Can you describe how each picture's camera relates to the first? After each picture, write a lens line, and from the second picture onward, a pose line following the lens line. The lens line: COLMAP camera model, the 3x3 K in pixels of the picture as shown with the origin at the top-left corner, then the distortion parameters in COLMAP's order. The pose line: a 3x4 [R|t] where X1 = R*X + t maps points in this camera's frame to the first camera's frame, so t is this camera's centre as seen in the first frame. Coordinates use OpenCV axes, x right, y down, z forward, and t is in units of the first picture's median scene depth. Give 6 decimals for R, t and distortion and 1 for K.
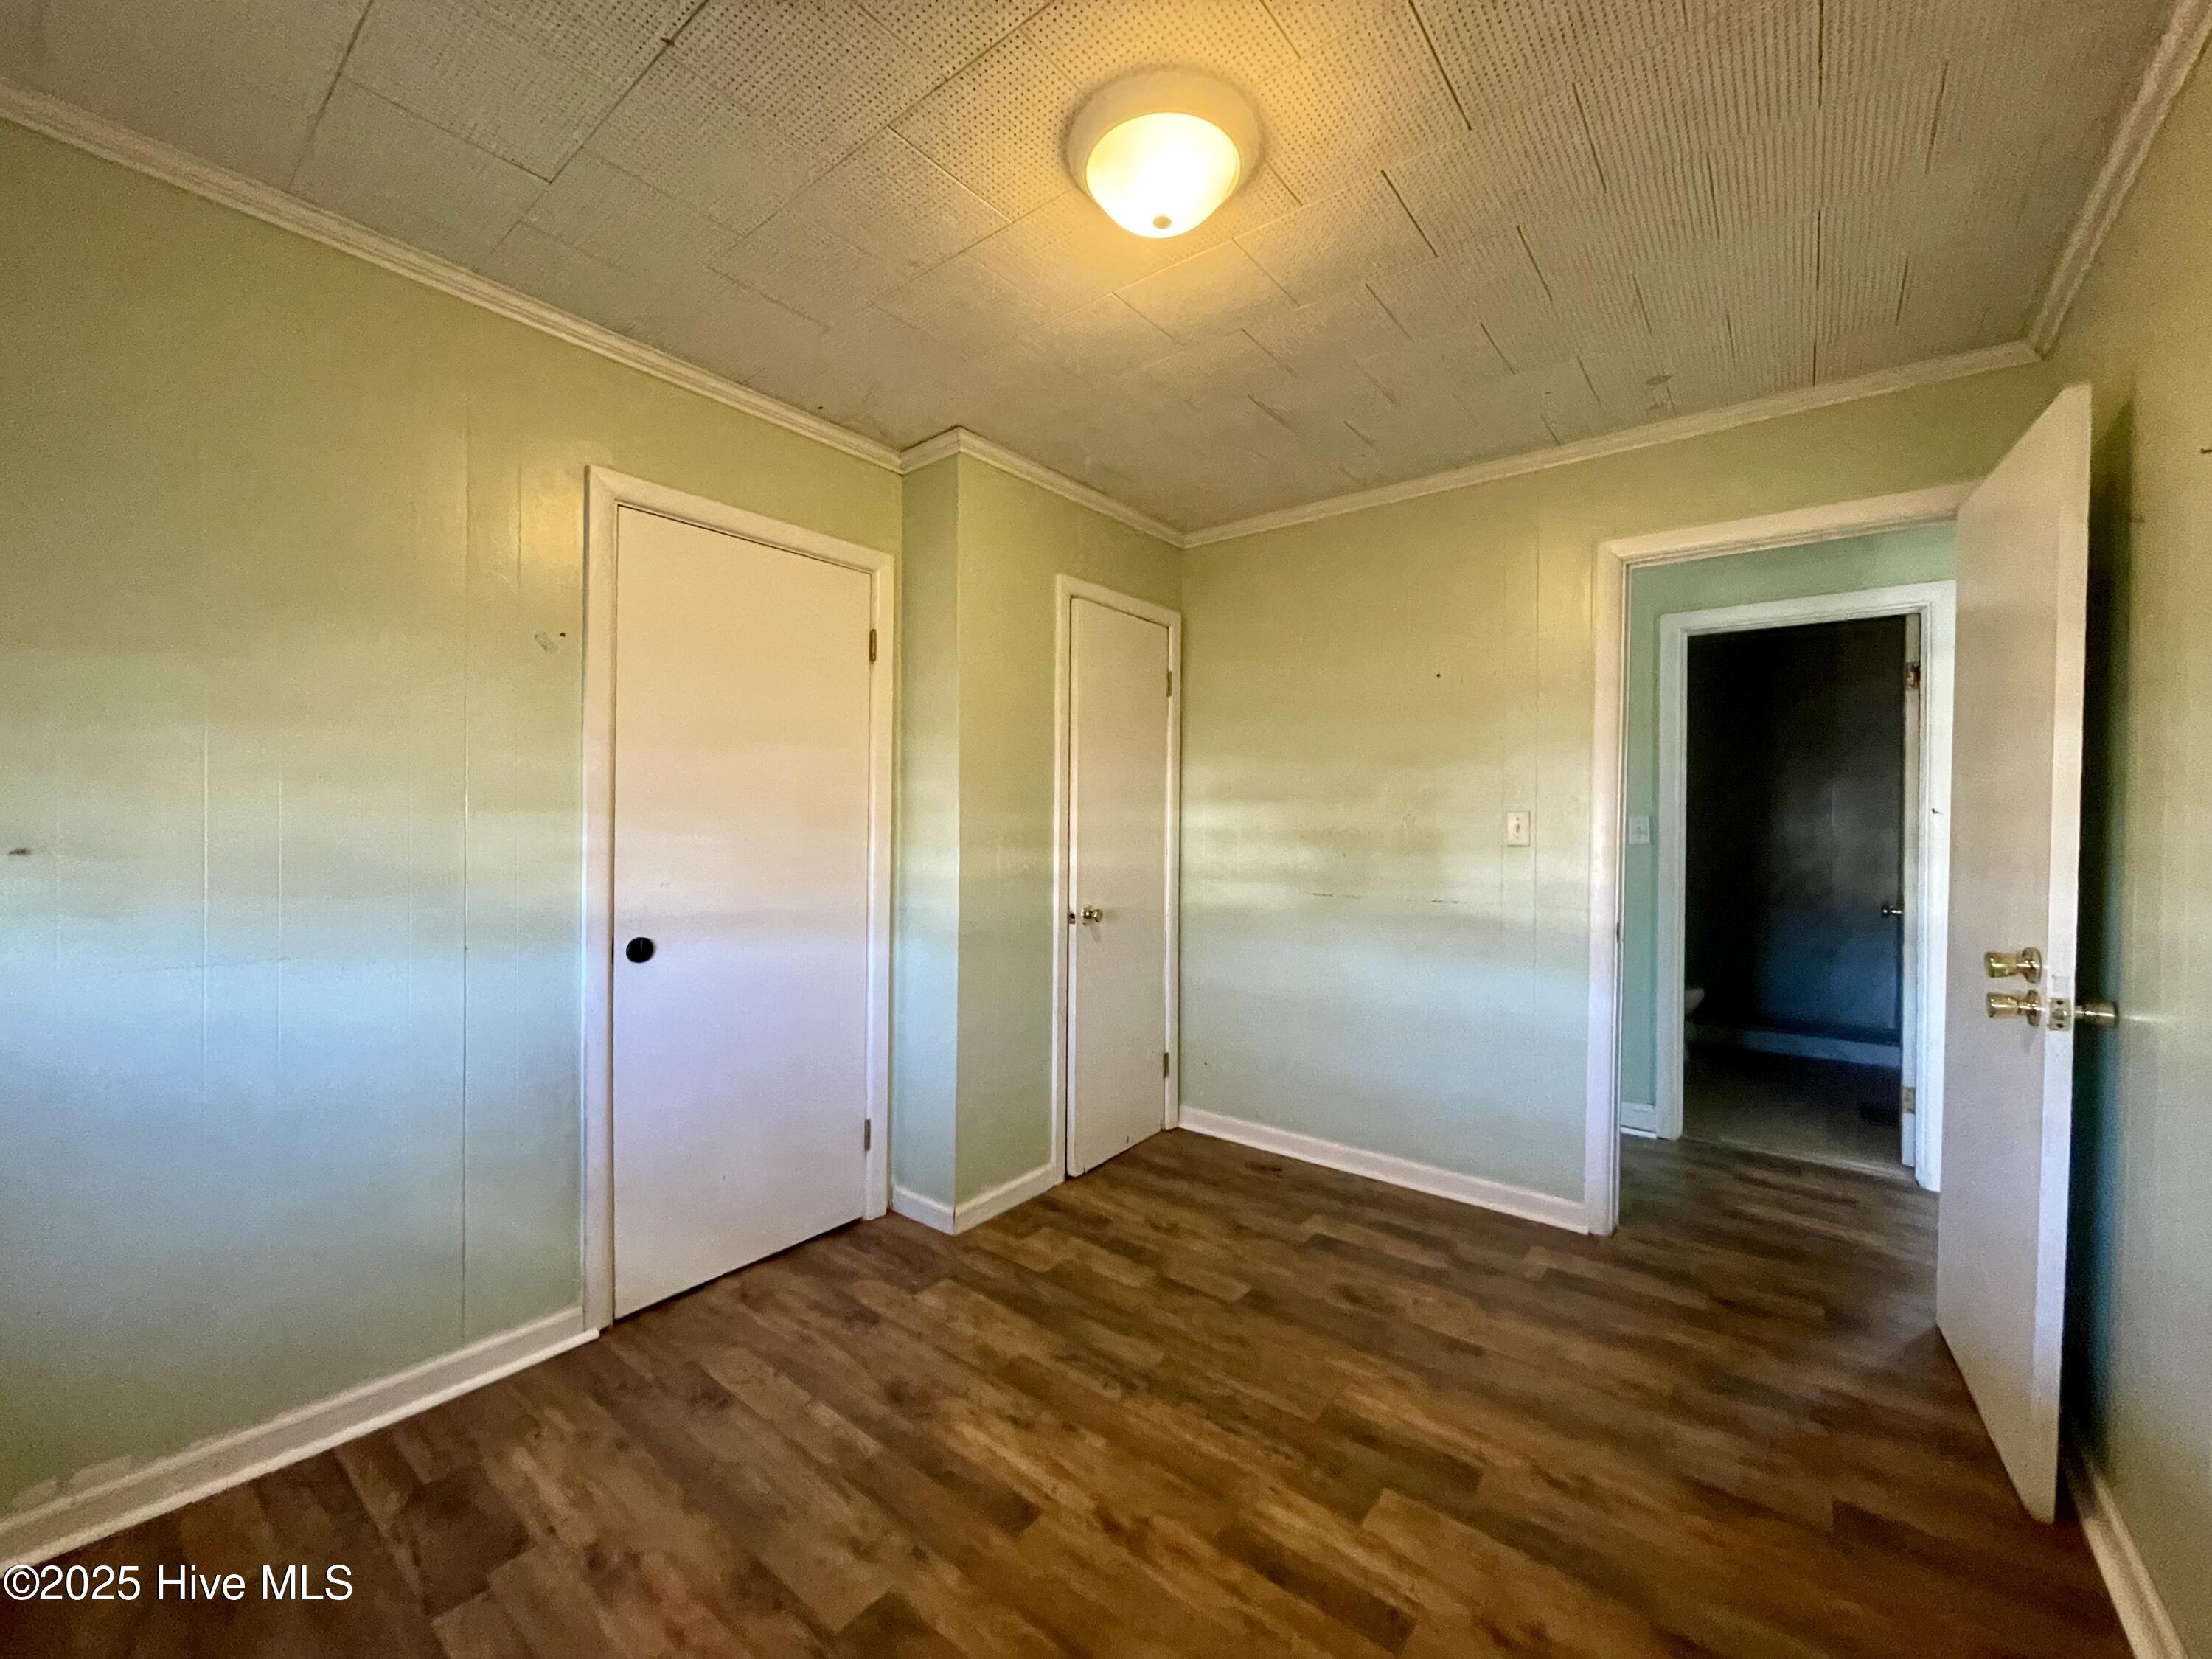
lens RADIAL K [[895.0, 0, 1100.3], [0, 895.0, 834.9], [0, 0, 1]] dist [-0.001767, 0.000746]
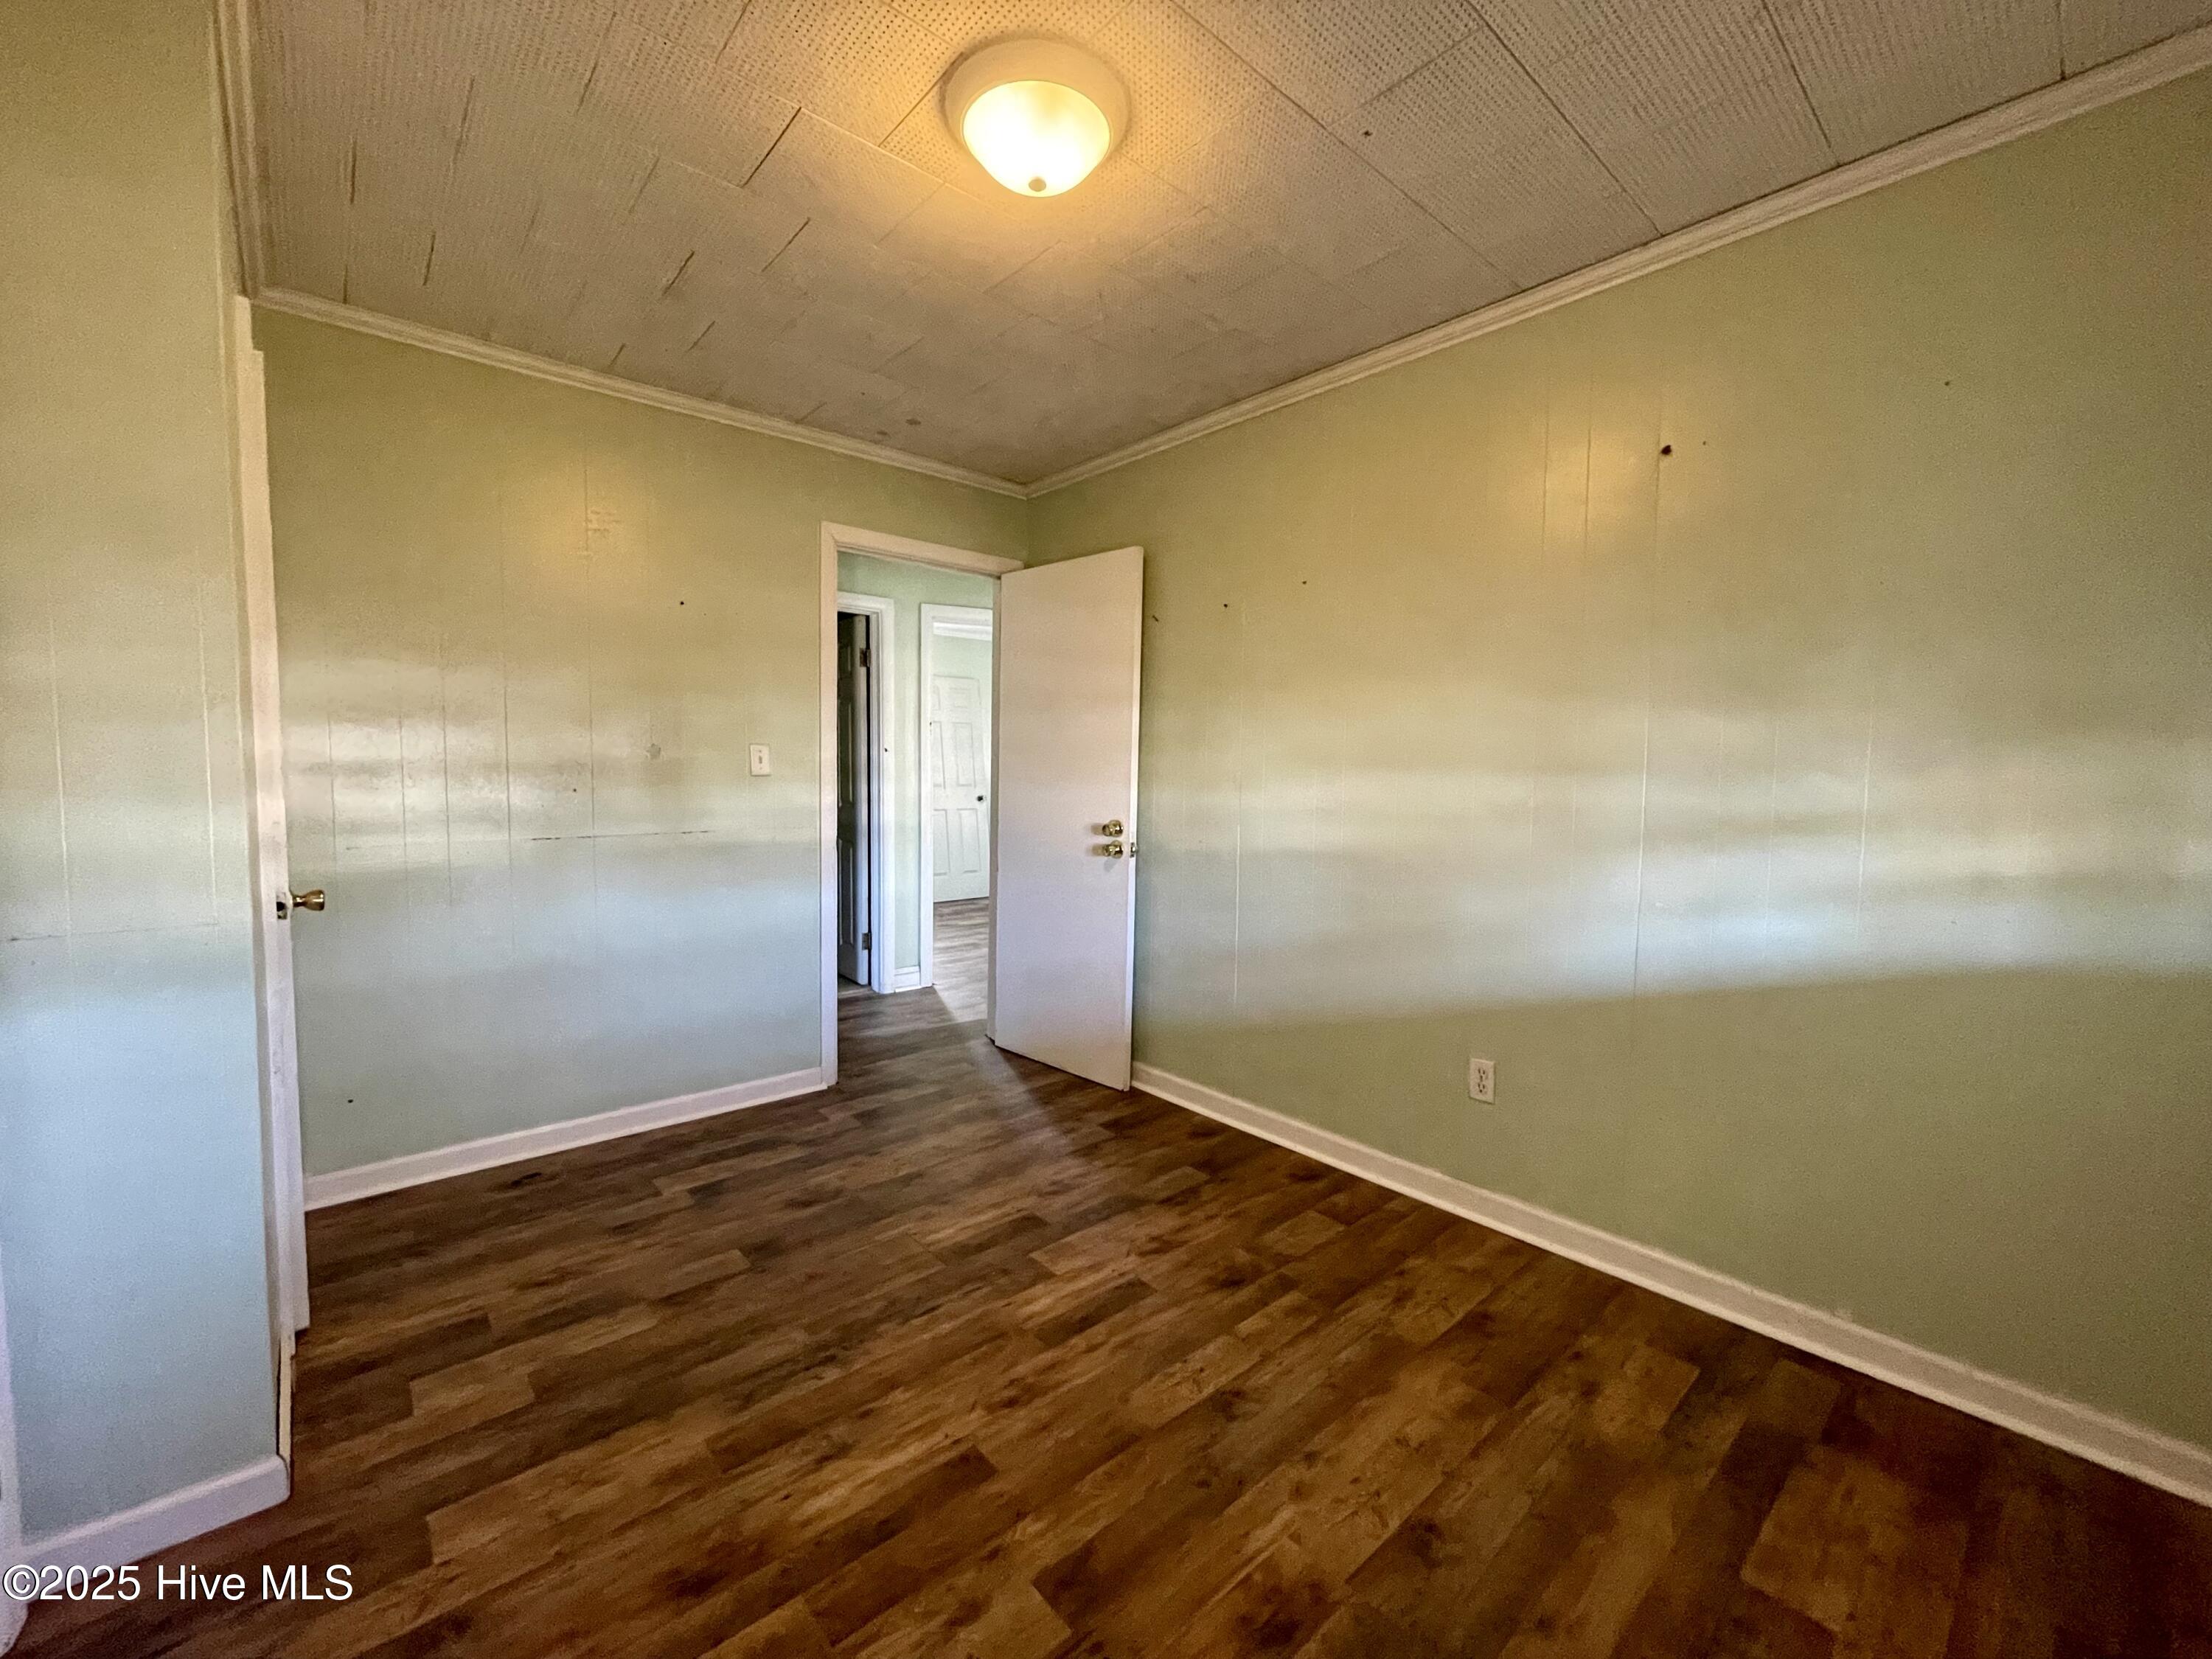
lens RADIAL K [[895.0, 0, 1084.6], [0, 895.0, 827.7], [0, 0, 1]] dist [-0.001767, 0.000746]
pose [[0.187925, -0.070533, 0.979648, -0.707751], [0.005344, 0.997477, 0.070791, 0.000974], [-0.982169, -0.008068, 0.187828, 0.512921]]
